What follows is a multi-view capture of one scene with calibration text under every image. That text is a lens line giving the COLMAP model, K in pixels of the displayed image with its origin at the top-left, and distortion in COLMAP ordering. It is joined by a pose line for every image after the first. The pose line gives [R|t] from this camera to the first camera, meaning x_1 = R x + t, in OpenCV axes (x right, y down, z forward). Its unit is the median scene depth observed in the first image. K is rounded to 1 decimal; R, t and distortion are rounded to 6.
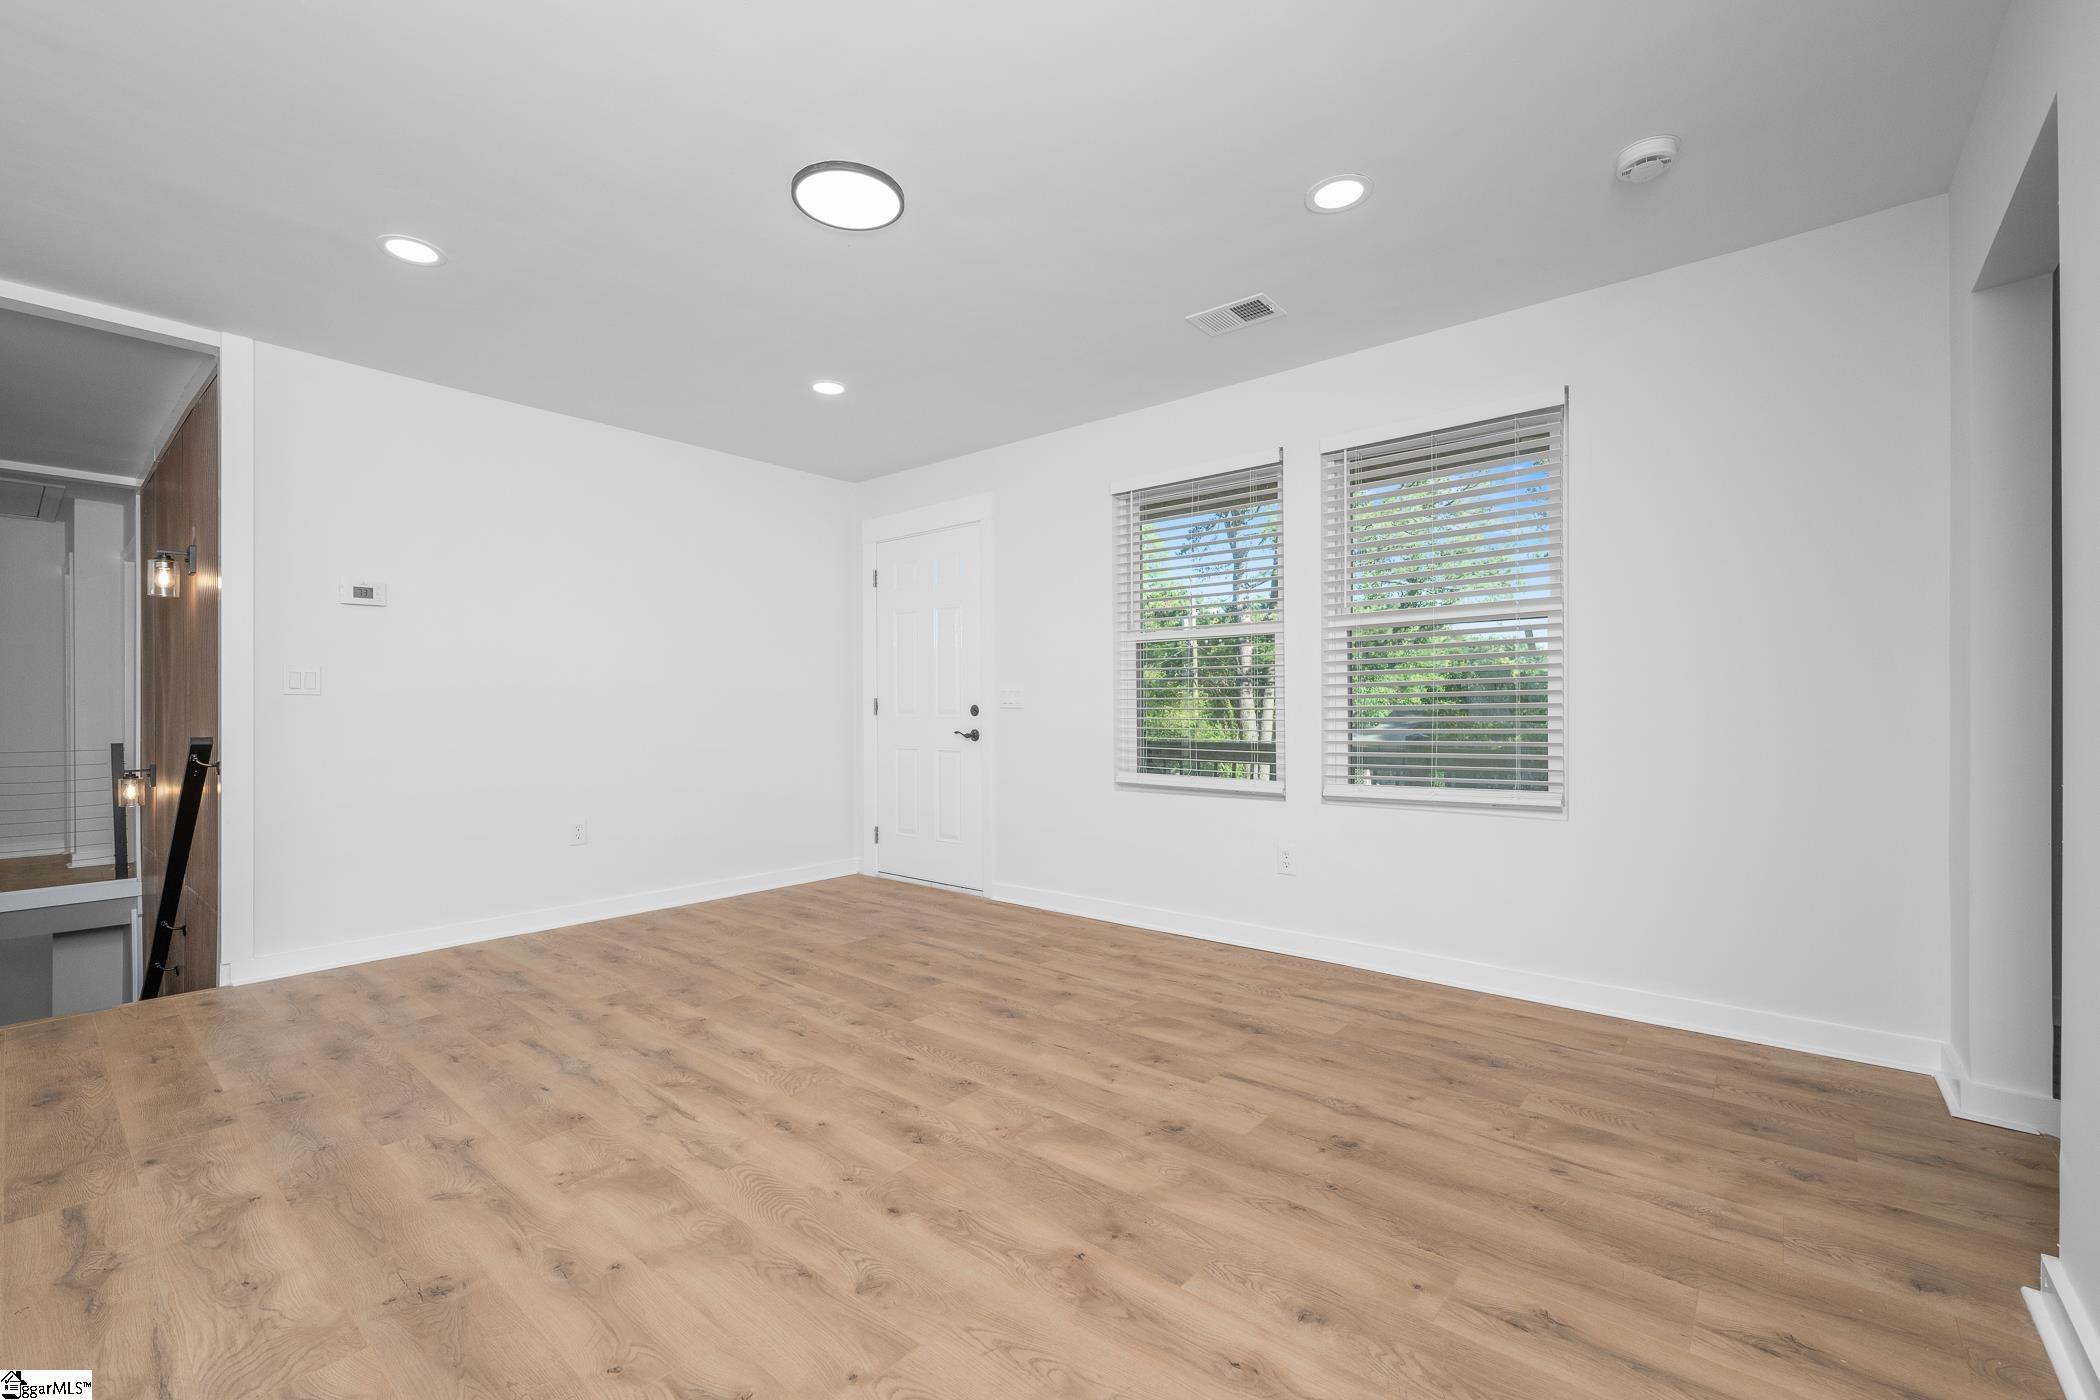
lens RADIAL K [[879.5, 0, 1055.7], [0, 879.5, 707.2], [0, 0, 1]] dist [-0.000343, -0.000085]
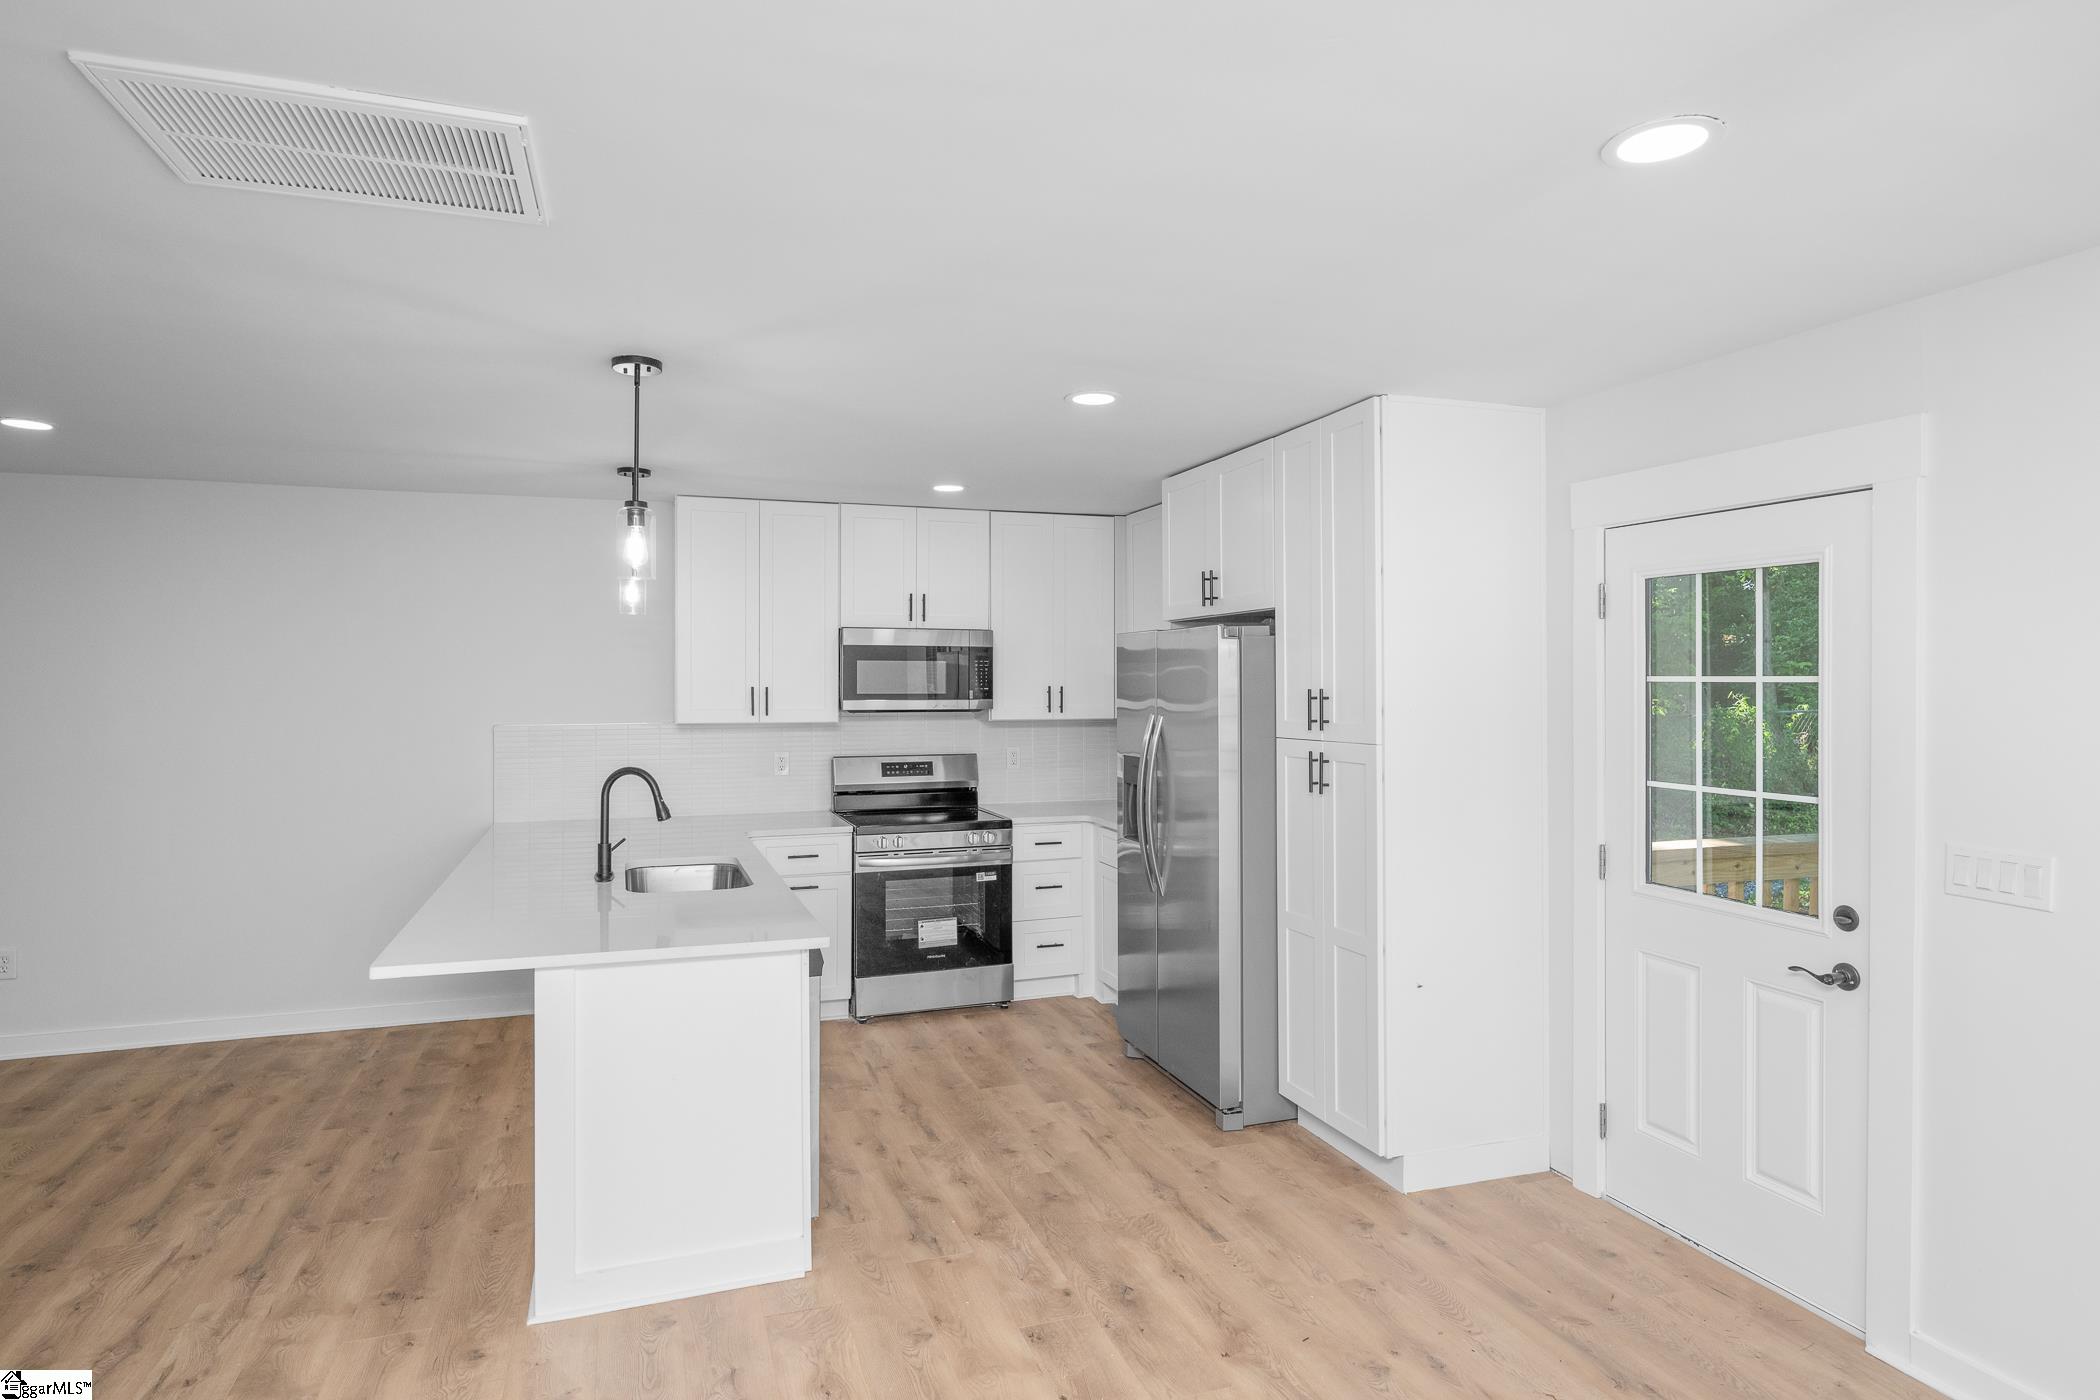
lens RADIAL K [[1174.6, 0, 1034.6], [0, 1174.6, 682.7], [0, 0, 1]] dist [-0.001534, -0.001931]
pose [[-0.855661, 0.000664, 0.517536, -1.910721], [-0.001469, 0.999992, -0.003711, -0.197822], [-0.517534, -0.003936, -0.855653, 1.085853]]
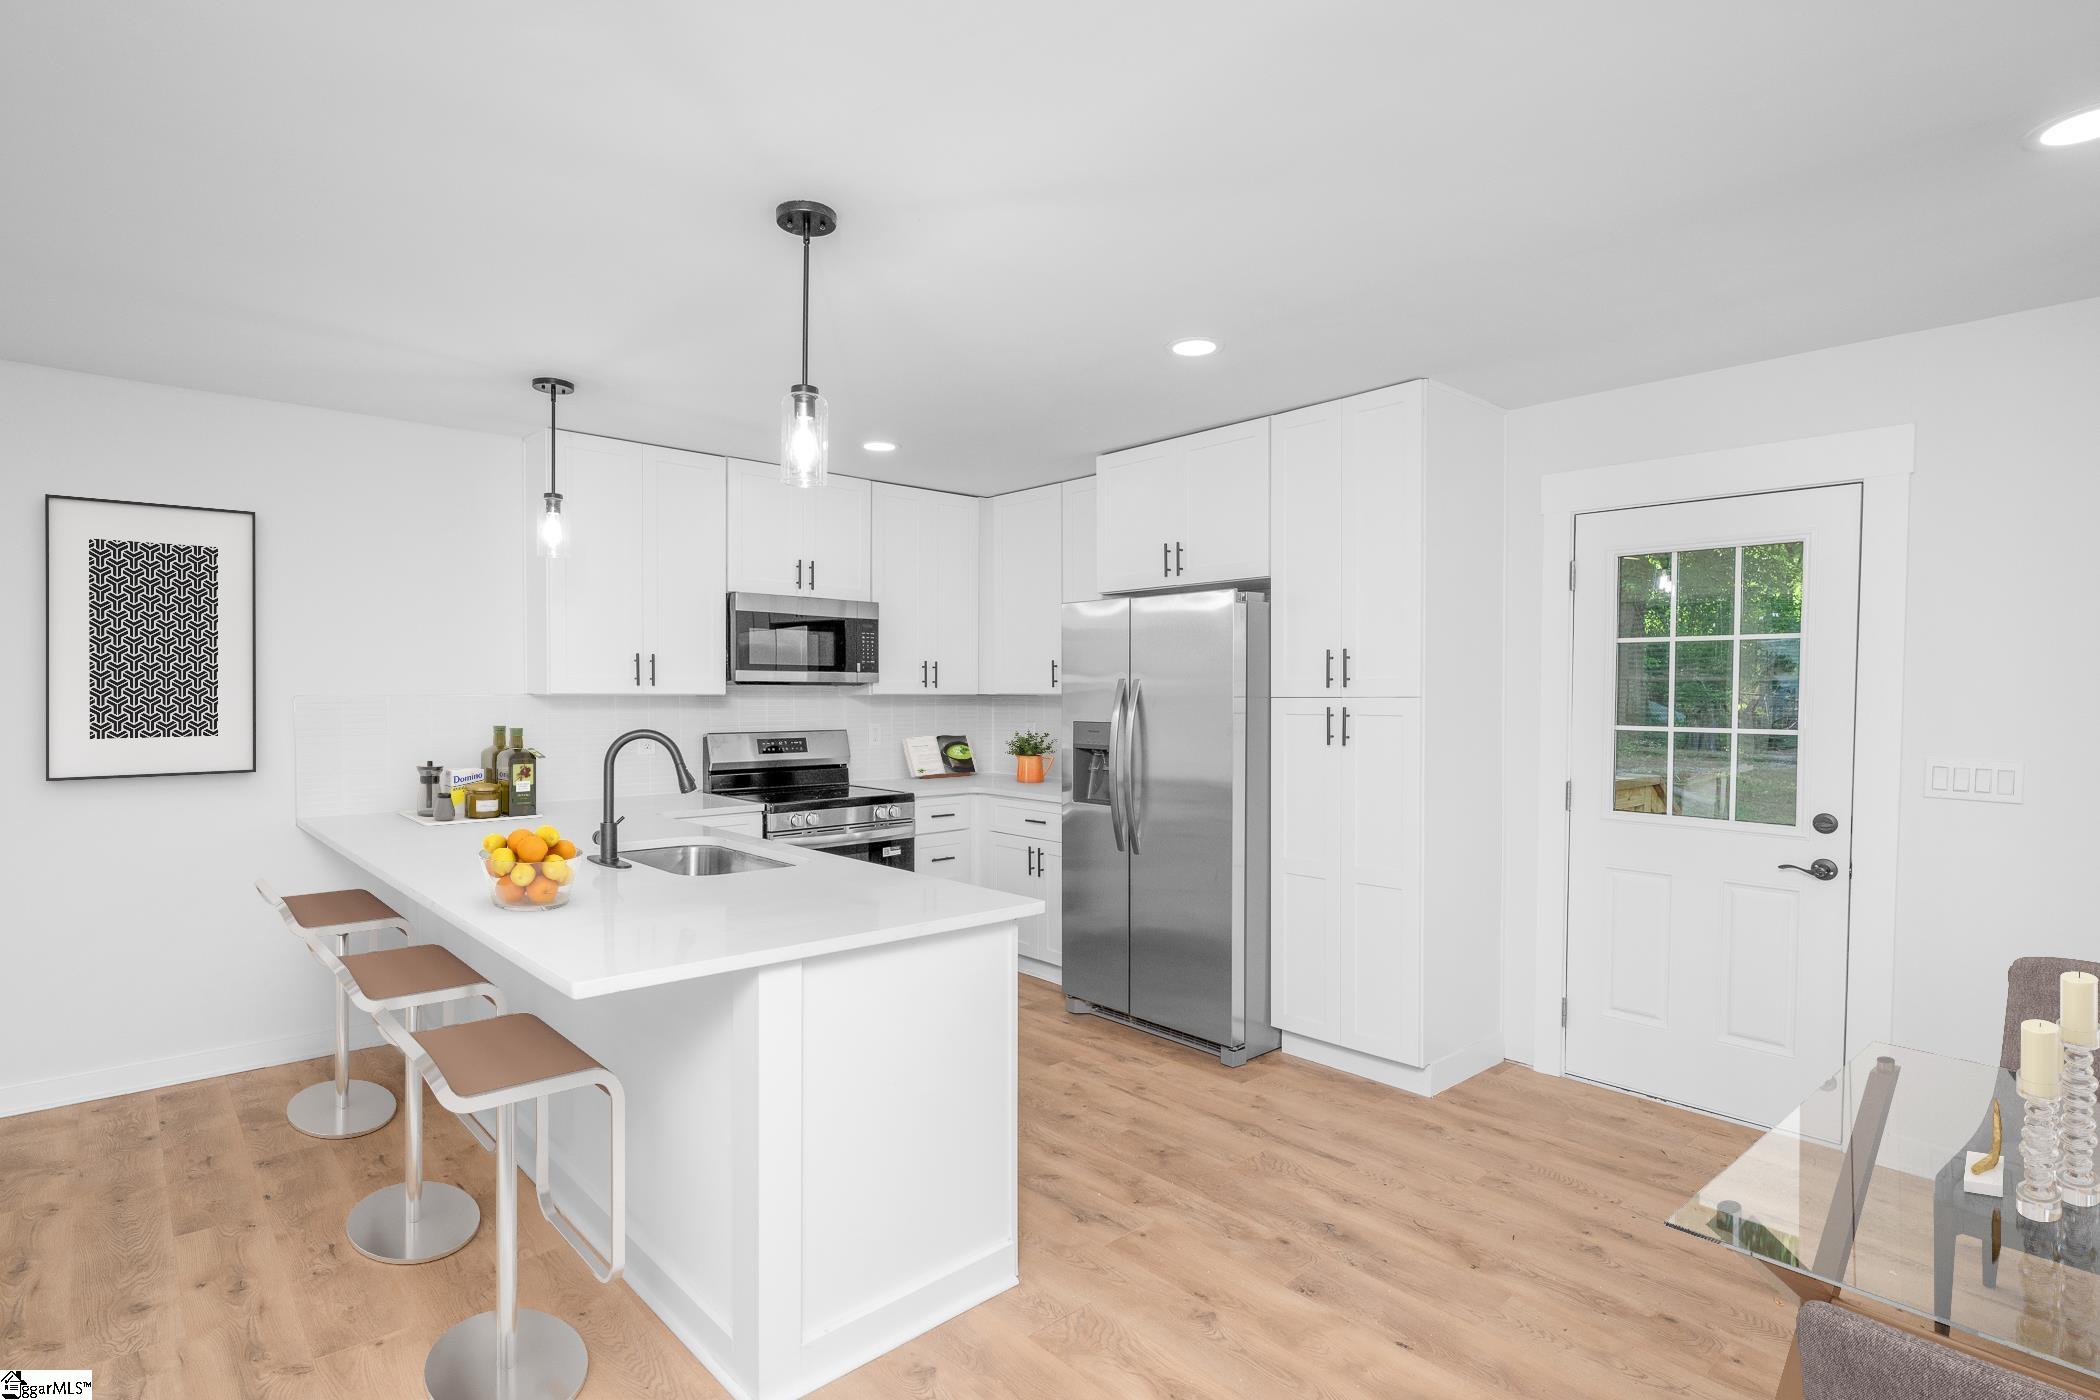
lens RADIAL K [[1044.5, 0, 1036.0], [0, 1044.5, 716.9], [0, 0, 1]] dist [-0.001845, -0.000618]
pose [[-0.989857, -0.006695, 0.141911, -1.251135], [-0.004011, 0.999808, 0.019195, -0.129993], [-0.142013, 0.018432, -0.989693, 1.105880]]
